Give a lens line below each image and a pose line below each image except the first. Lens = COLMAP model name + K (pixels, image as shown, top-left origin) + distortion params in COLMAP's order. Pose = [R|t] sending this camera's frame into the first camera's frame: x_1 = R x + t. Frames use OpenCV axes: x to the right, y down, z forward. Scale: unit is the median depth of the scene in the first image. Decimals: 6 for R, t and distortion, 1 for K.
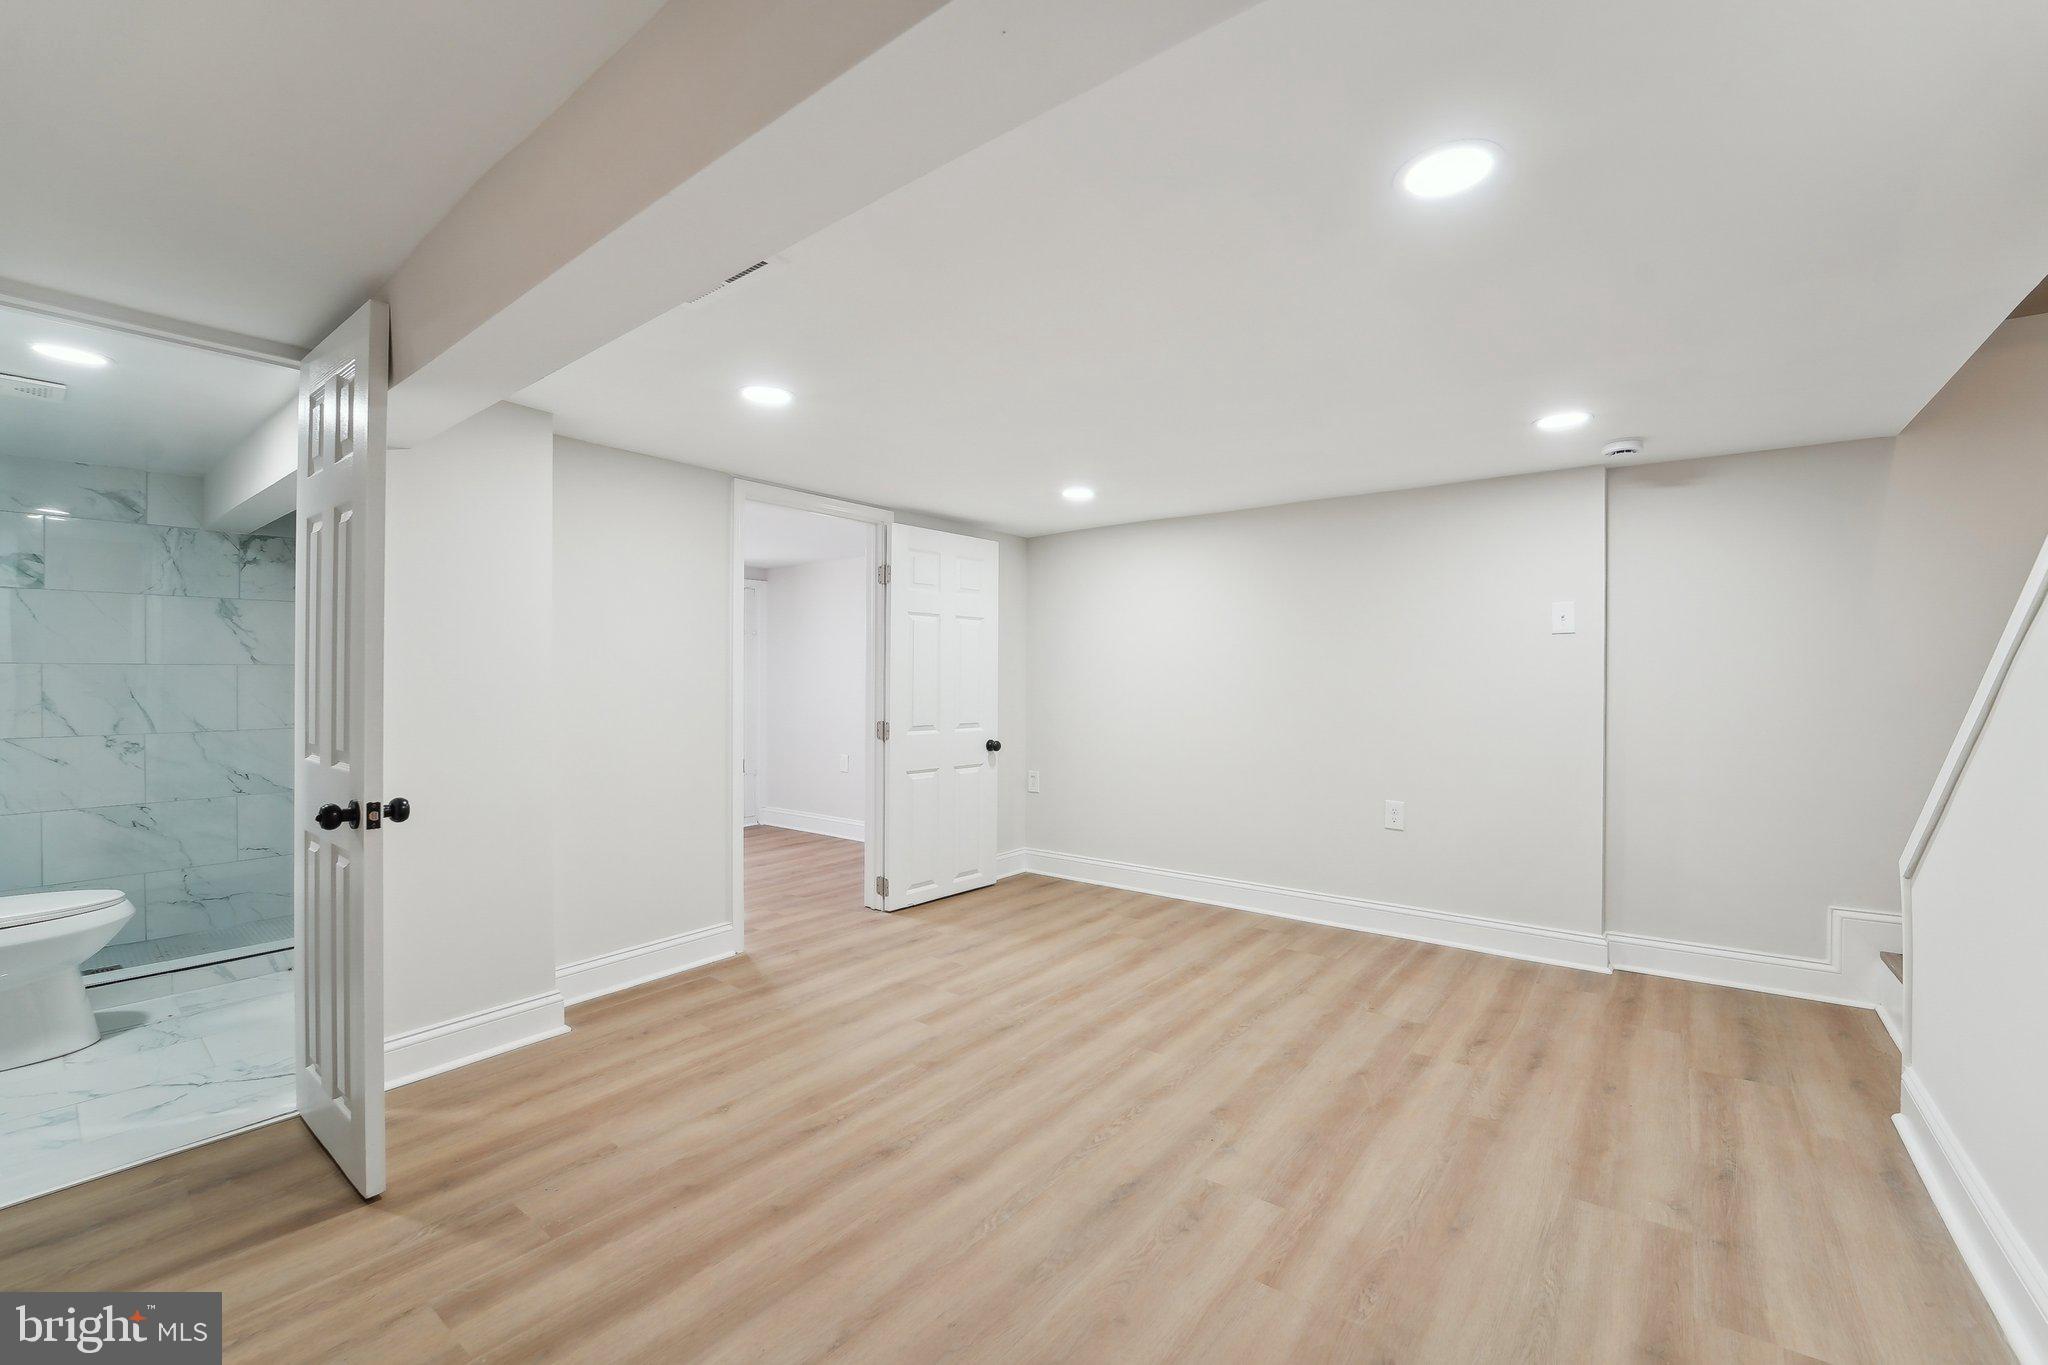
lens RADIAL K [[839.6, 0, 1022.7], [0, 839.6, 679.1], [0, 0, 1]] dist [-0.020365, -0.000980]
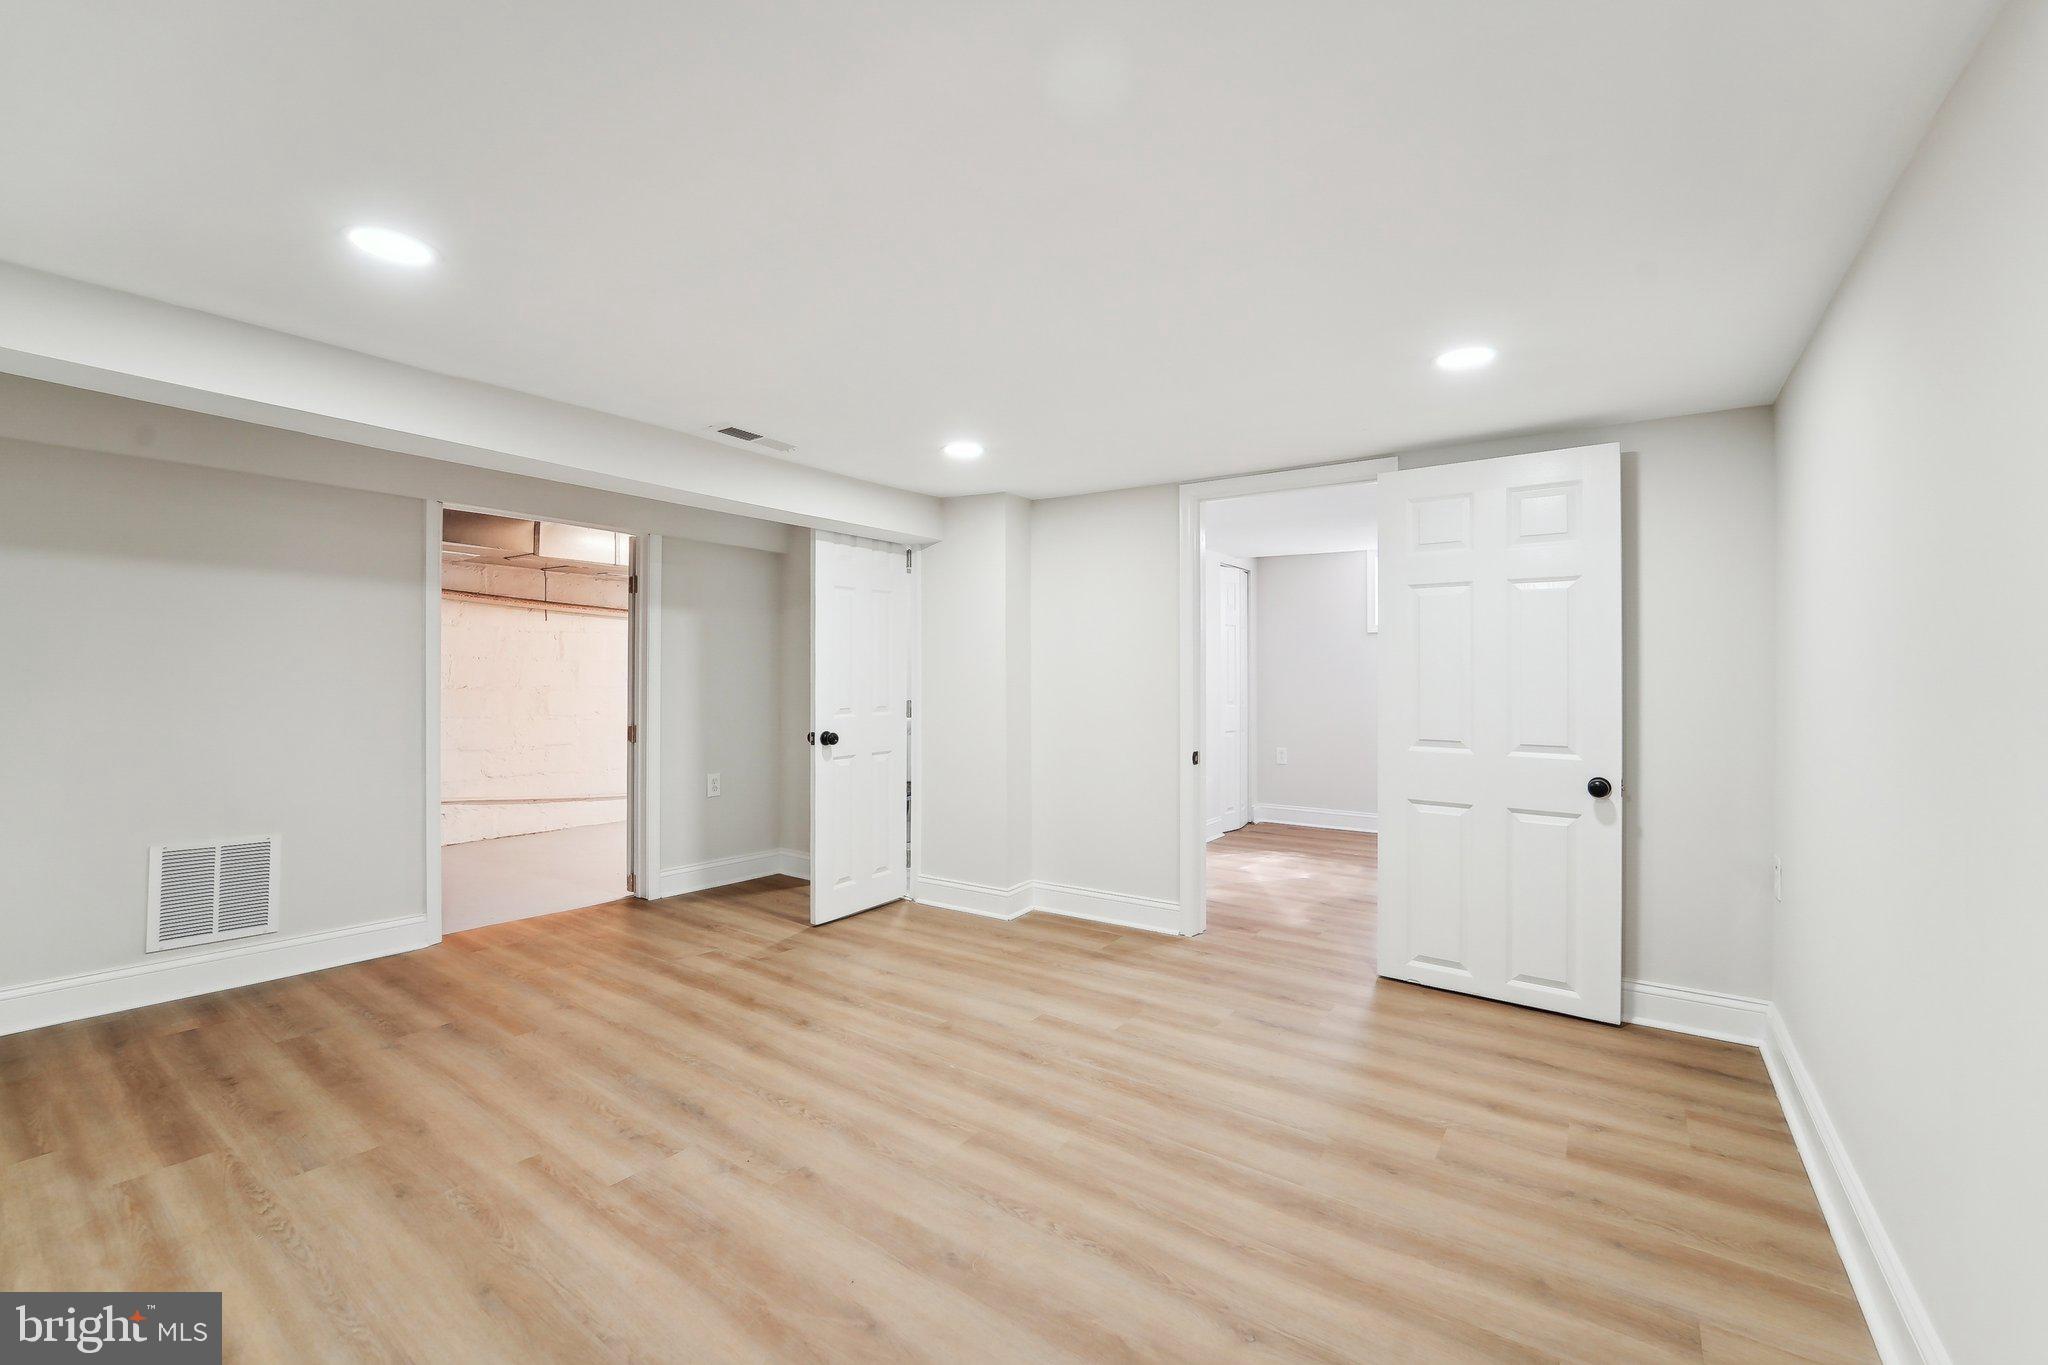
lens RADIAL K [[839.6, 0, 1026.3], [0, 839.6, 667.8], [0, 0, 1]] dist [-0.020365, -0.000980]
pose [[0.052168, -0.009141, -0.998596, 0.901418], [-0.004378, 0.999946, -0.009382, 0.003171], [0.998629, 0.004861, 0.052126, 0.959294]]
